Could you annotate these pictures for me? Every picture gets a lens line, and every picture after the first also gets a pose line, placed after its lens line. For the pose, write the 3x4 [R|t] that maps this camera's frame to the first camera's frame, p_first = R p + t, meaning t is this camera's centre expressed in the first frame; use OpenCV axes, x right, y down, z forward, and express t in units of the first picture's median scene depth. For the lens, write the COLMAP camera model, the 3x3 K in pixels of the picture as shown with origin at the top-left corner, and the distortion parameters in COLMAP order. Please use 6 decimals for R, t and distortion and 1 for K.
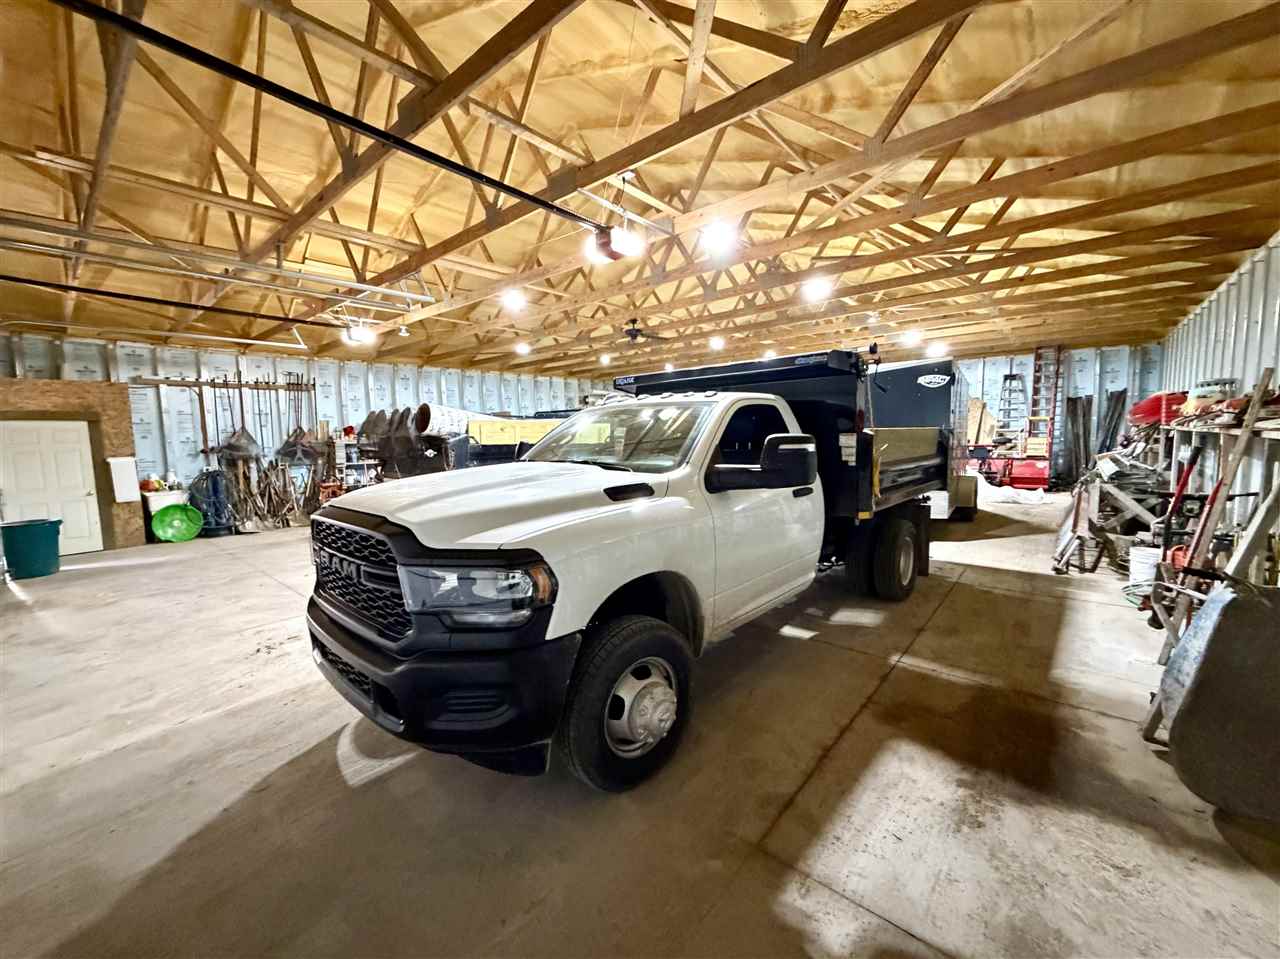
lens RADIAL K [[514.6, 0, 640.0], [0, 514.6, 479.5], [0, 0, 1]] dist [-0.000426, 0.000031]
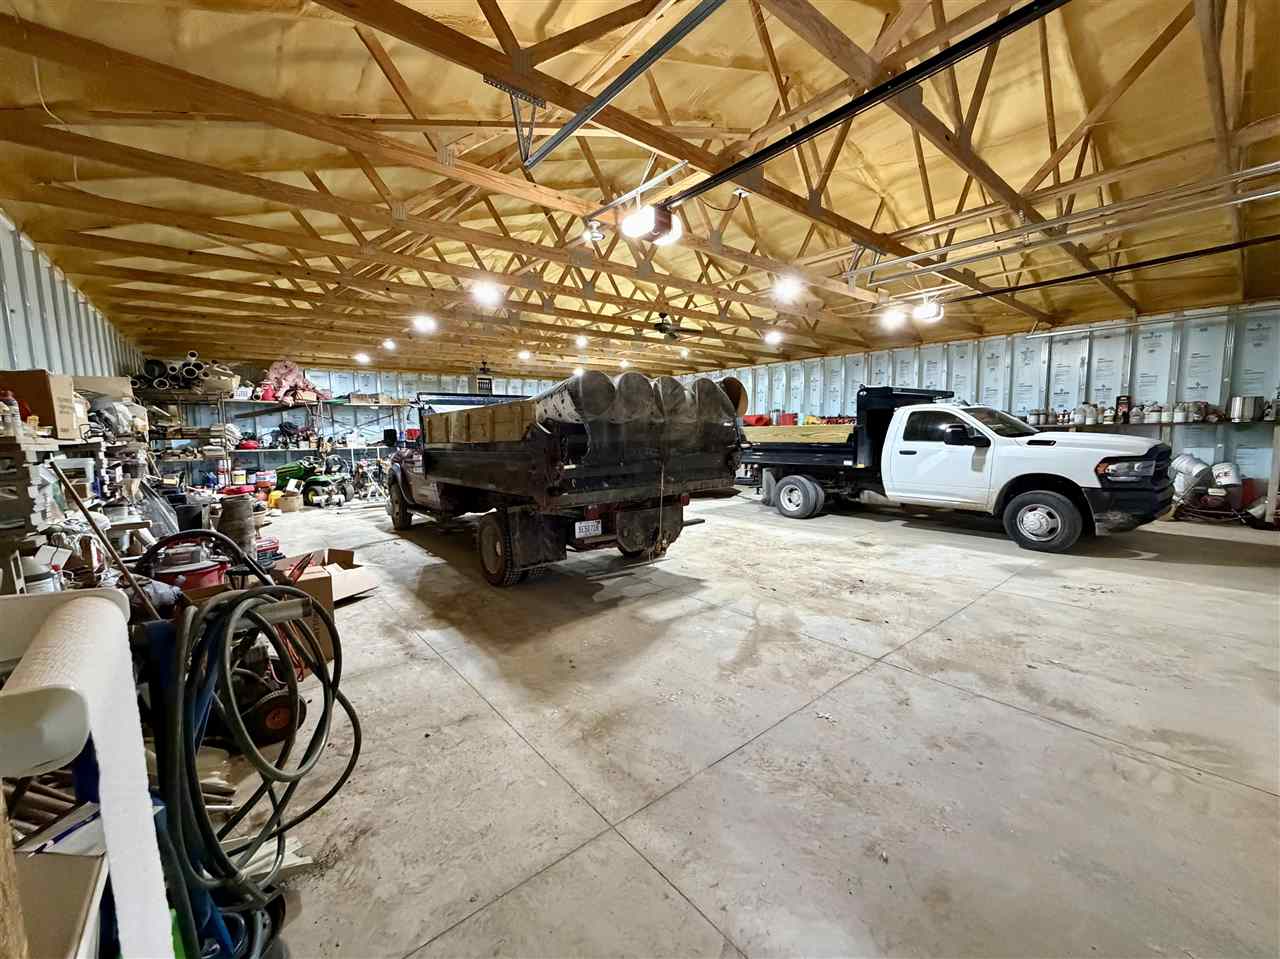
lens RADIAL K [[514.6, 0, 640.0], [0, 514.6, 479.5], [0, 0, 1]] dist [-0.000426, 0.000031]
pose [[0.162914, -0.088264, 0.982684, -1.861918], [0.103676, 0.992008, 0.071914, -0.108257], [-0.981178, 0.090165, 0.170762, 1.646452]]
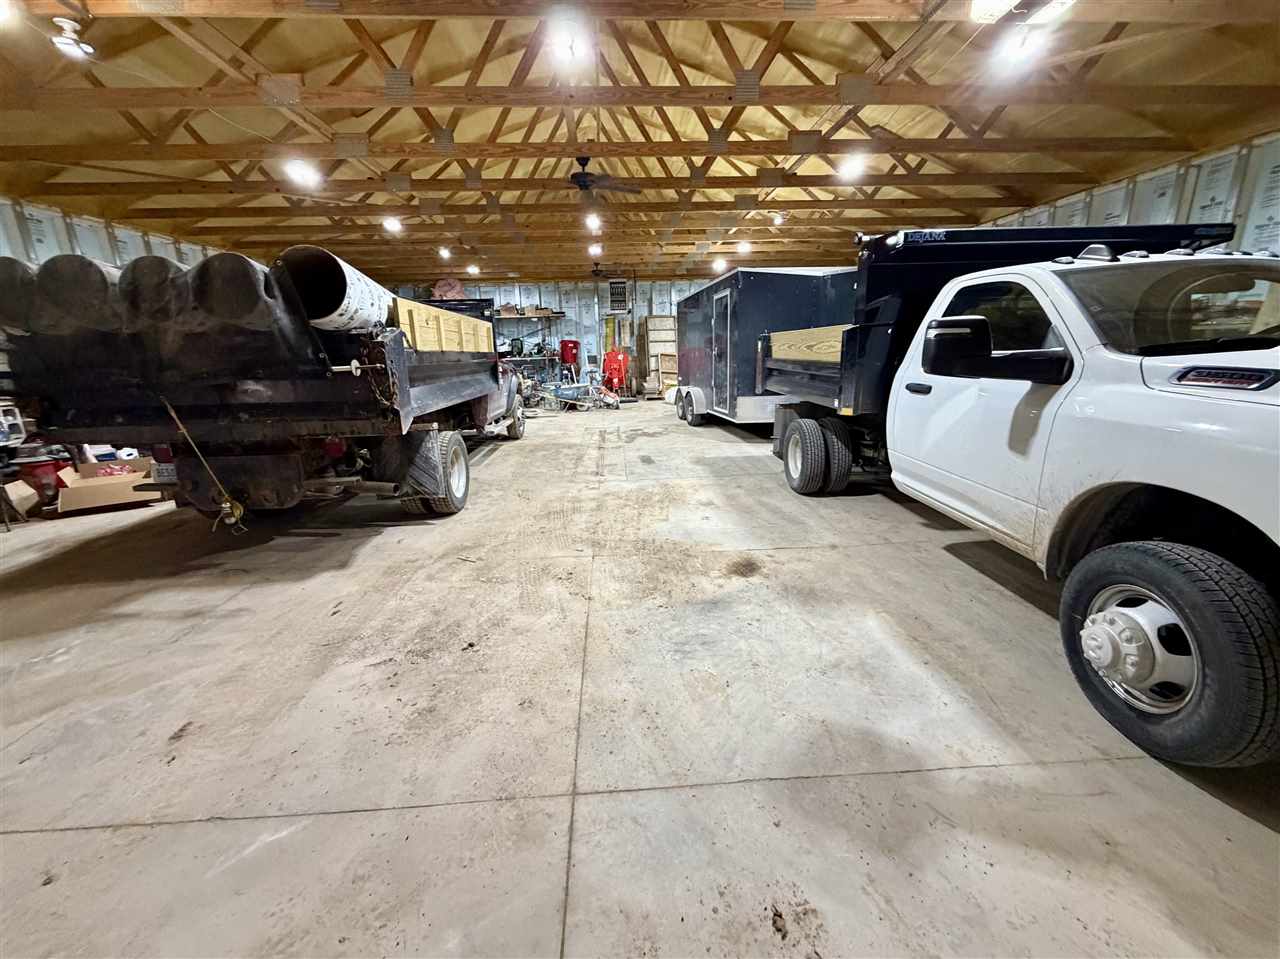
lens RADIAL K [[514.6, 0, 640.0], [0, 514.6, 479.5], [0, 0, 1]] dist [-0.000426, 0.000031]
pose [[0.717217, -0.181553, 0.672784, -1.033672], [0.079551, 0.980484, 0.179783, -0.035725], [-0.692295, -0.075423, 0.717663, 0.959093]]
